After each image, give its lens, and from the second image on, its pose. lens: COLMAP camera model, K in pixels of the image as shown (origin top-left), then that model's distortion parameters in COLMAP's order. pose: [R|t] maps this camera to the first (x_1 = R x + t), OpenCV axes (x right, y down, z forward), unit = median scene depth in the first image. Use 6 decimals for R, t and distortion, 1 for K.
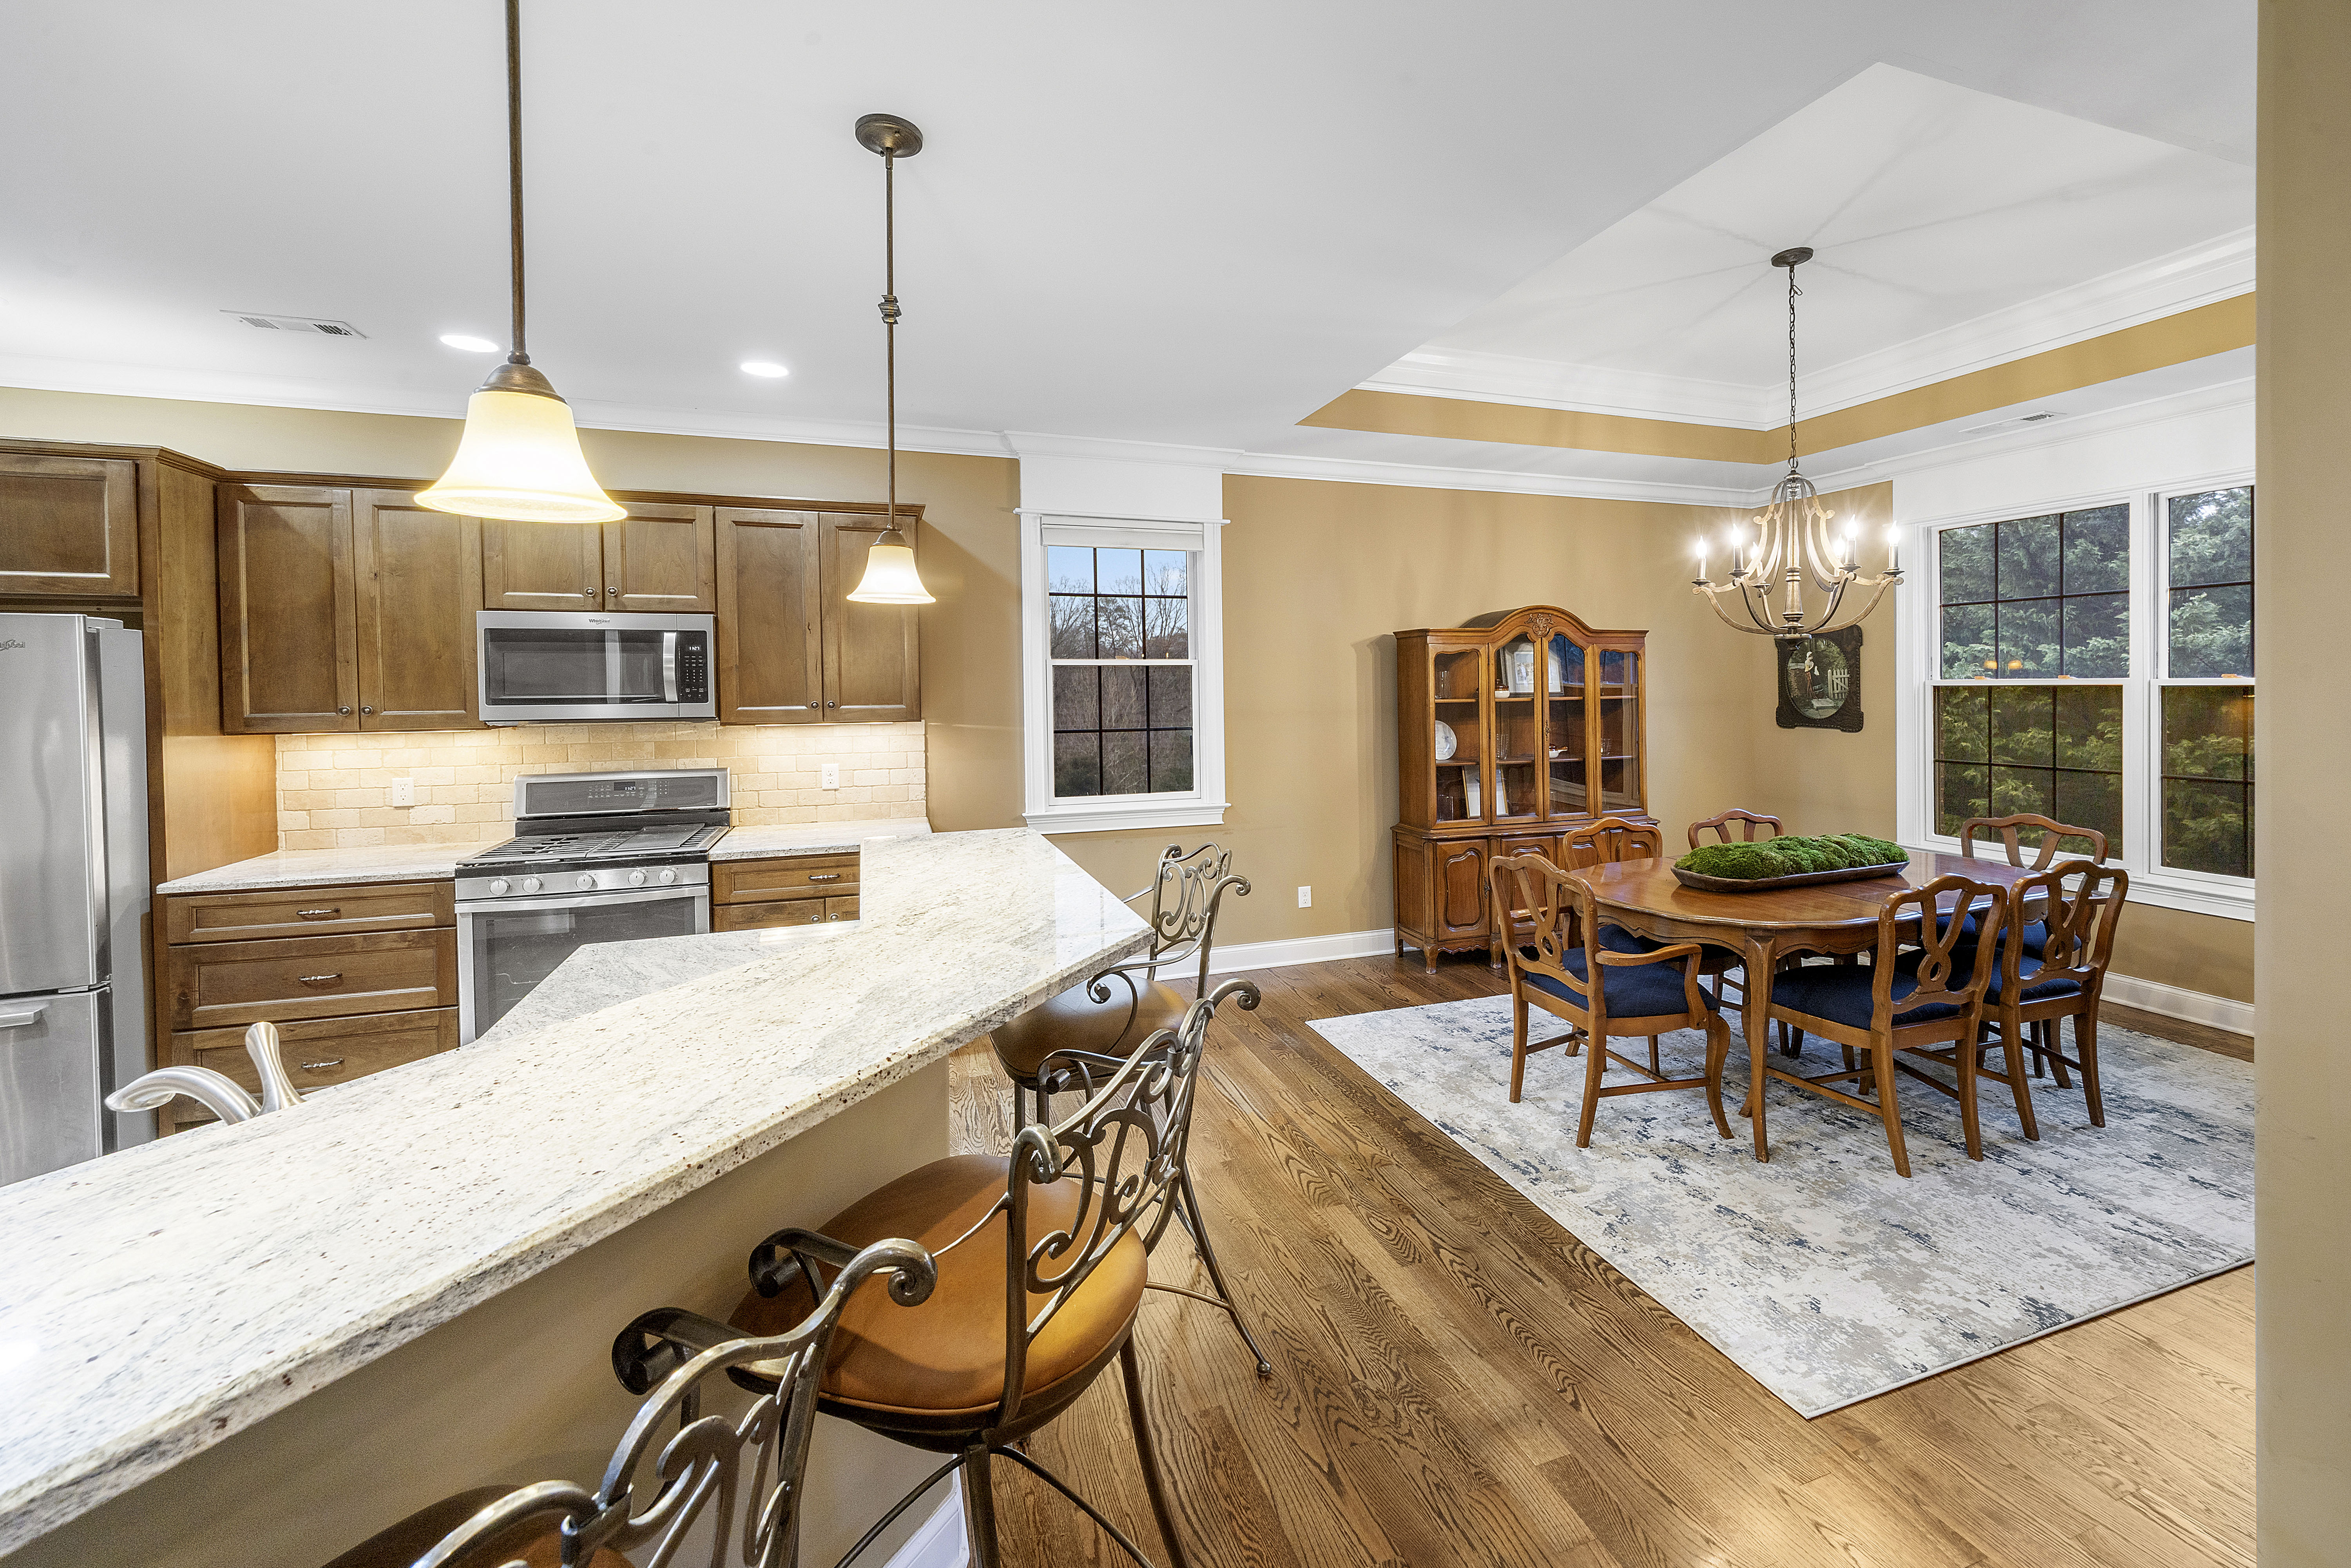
lens RADIAL K [[903.8, 0, 1214.1], [0, 903.8, 681.5], [0, 0, 1]] dist [-0.006386, -0.000116]
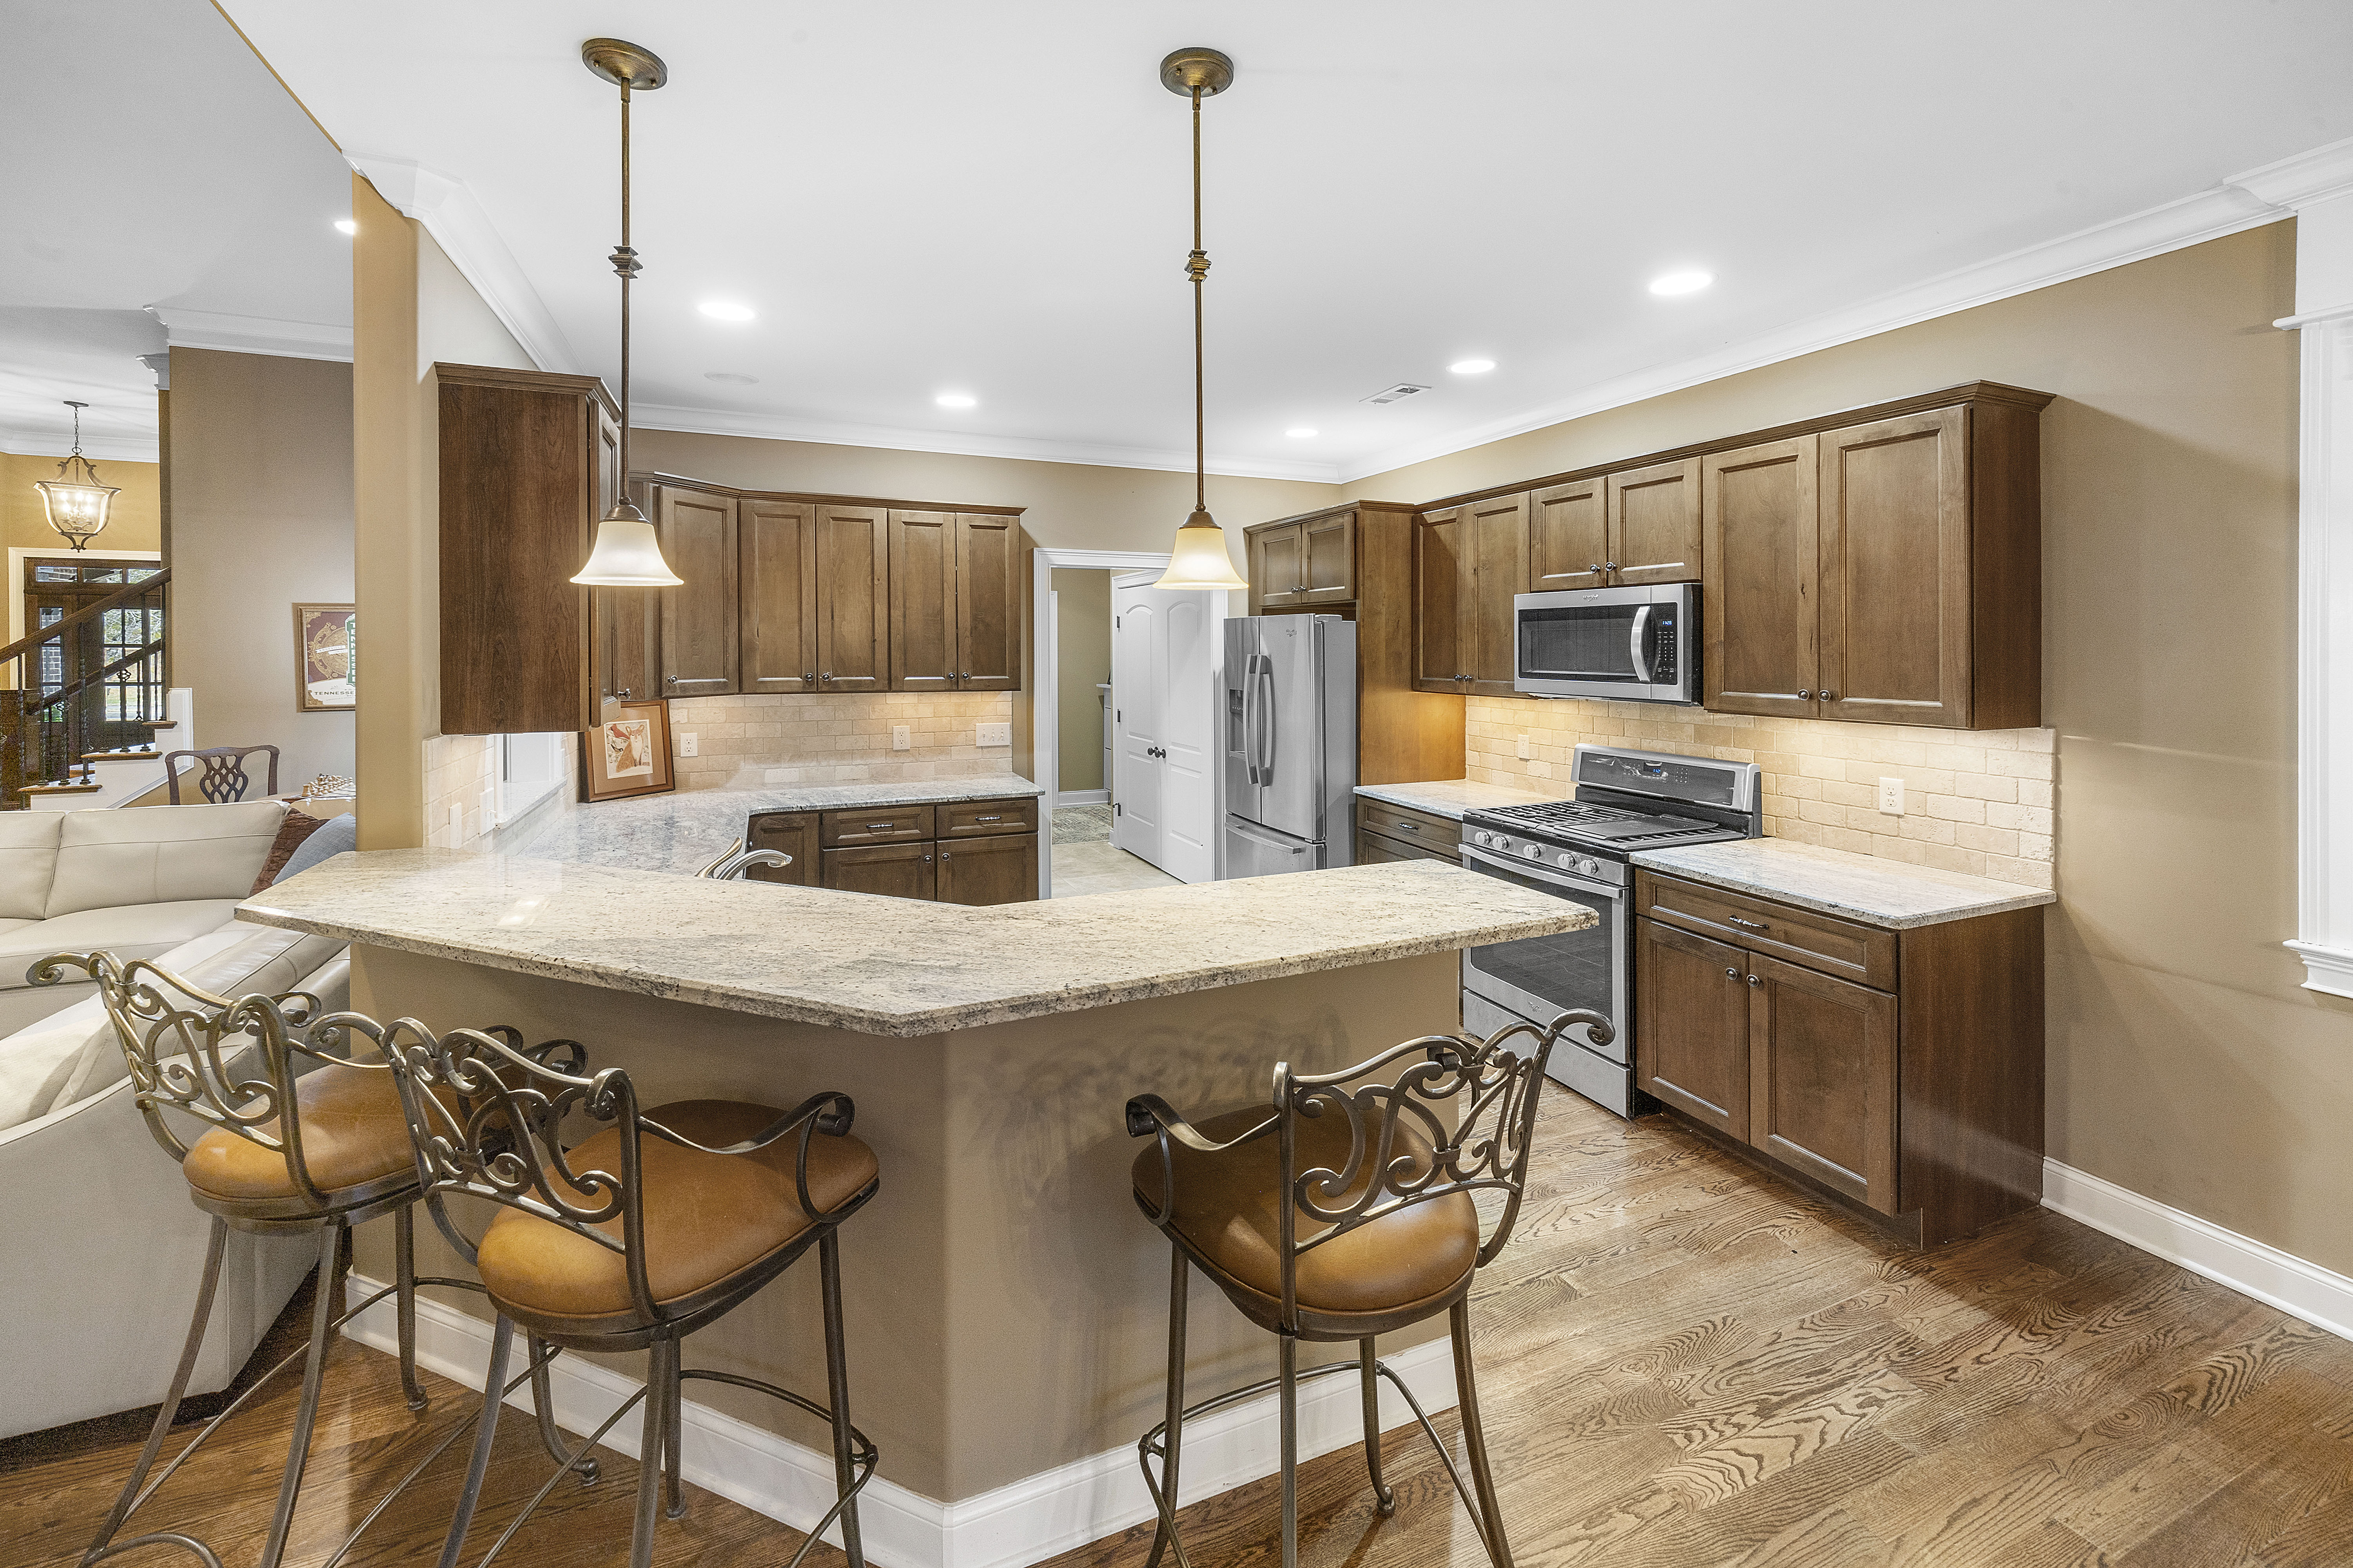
lens RADIAL K [[904.6, 0, 1173.3], [0, 904.6, 651.9], [0, 0, 1]] dist [-0.006386, -0.000116]
pose [[0.089917, 0.013129, -0.995863, 0.271326], [-0.003549, 0.999911, 0.012862, -0.018128], [0.995943, 0.002378, 0.089956, 0.443951]]
